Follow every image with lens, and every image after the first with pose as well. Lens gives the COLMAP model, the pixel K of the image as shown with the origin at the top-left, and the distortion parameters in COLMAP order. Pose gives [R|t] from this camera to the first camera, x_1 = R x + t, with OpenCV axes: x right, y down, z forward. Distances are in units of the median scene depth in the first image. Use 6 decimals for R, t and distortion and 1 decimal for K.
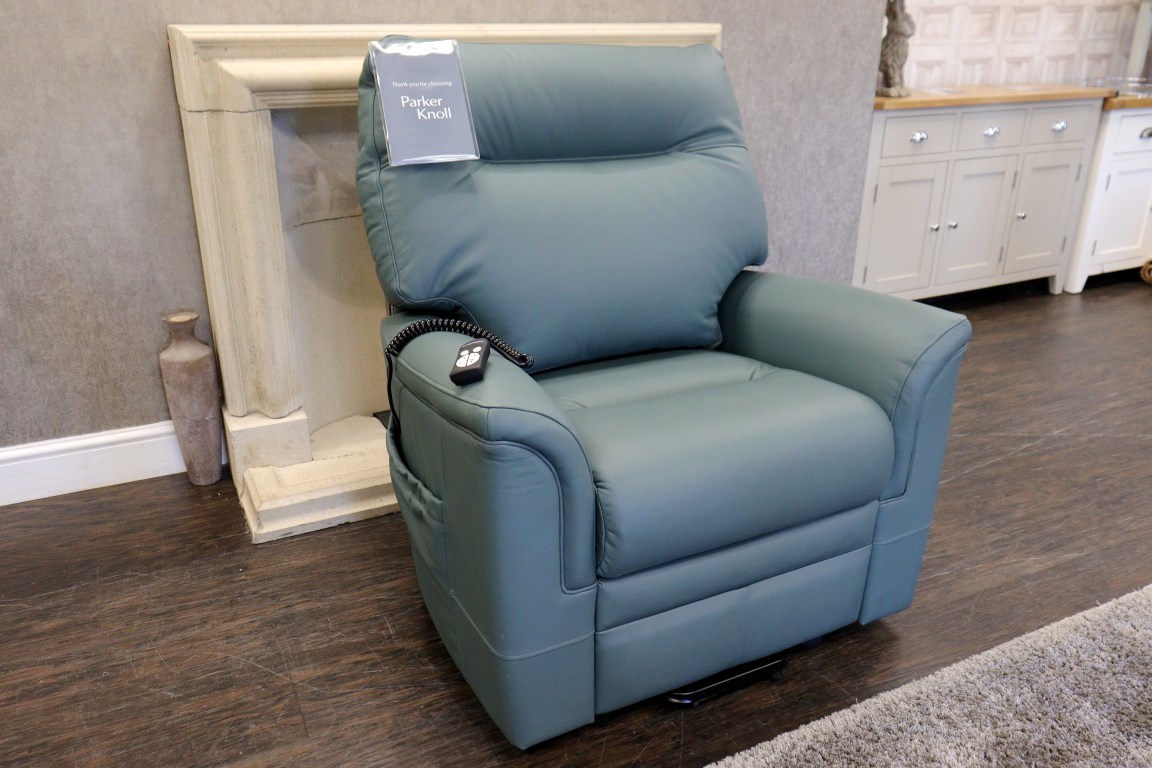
lens RADIAL K [[916.1, 0, 575.5], [0, 916.1, 382.7], [0, 0, 1]] dist [-0.001280, -0.001120]
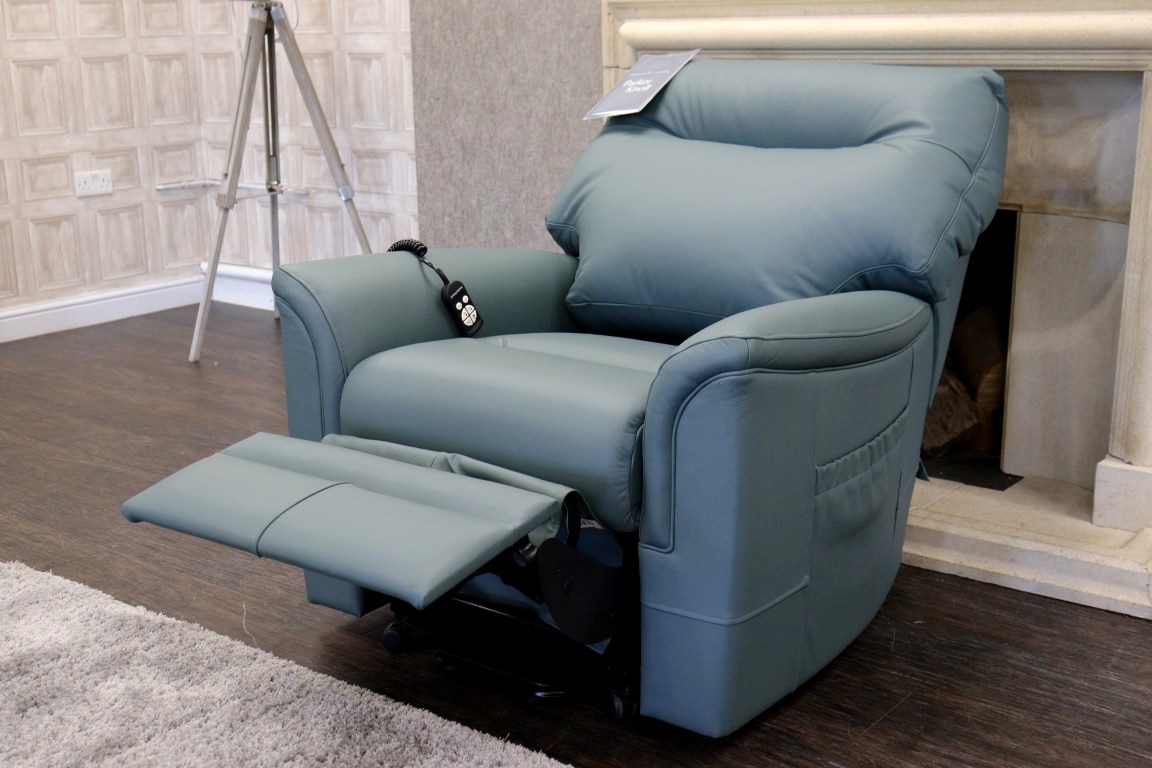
lens RADIAL K [[1435.1, 0, 576.6], [0, 1435.1, 382.7], [0, 0, 1]] dist [0.011566, -0.028456]
pose [[0.437800, 0.211780, -0.873774, 1.012139], [-0.317850, 0.945559, 0.069921, -0.051584], [0.841013, 0.247117, 0.481280, 0.240939]]
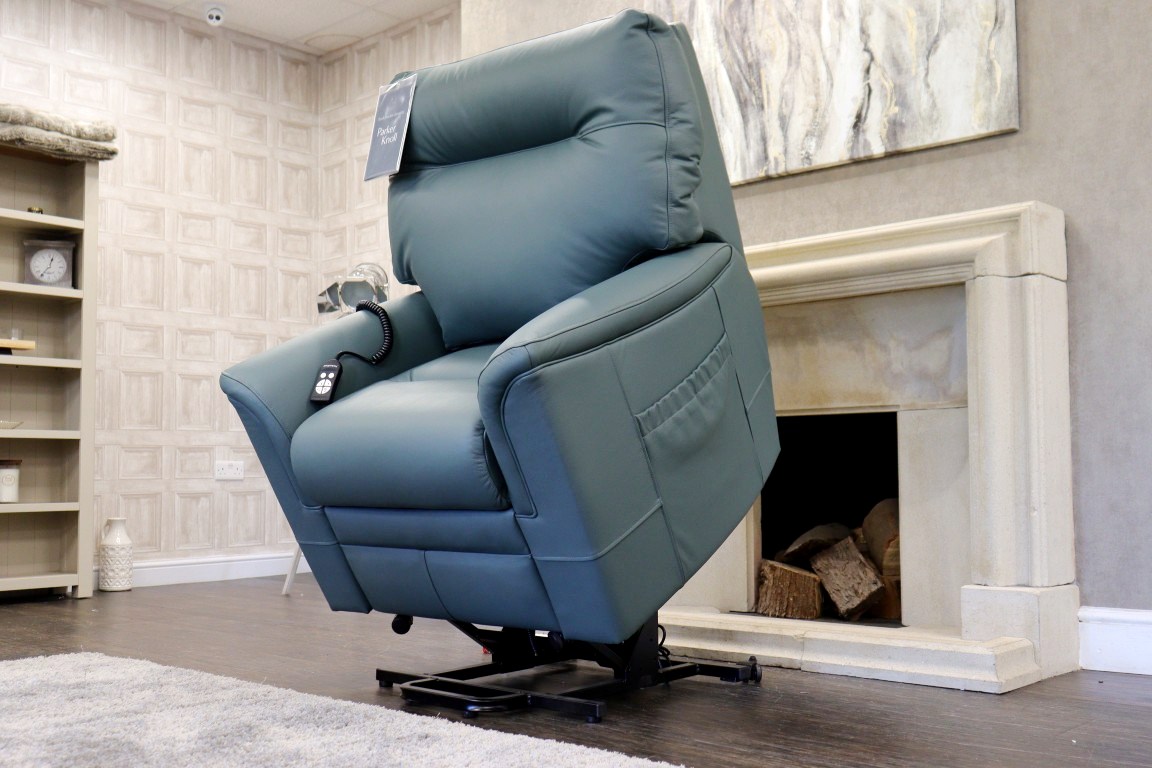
lens RADIAL K [[1203.2, 0, 576.0], [0, 1203.2, 384.0], [0, 0, 1]] dist [-0.003337, 0.004600]
pose [[0.364854, -0.074849, -0.928051, 1.195863], [-0.336172, 0.918933, -0.206276, 0.164242], [0.868257, 0.387245, 0.310115, 0.401345]]
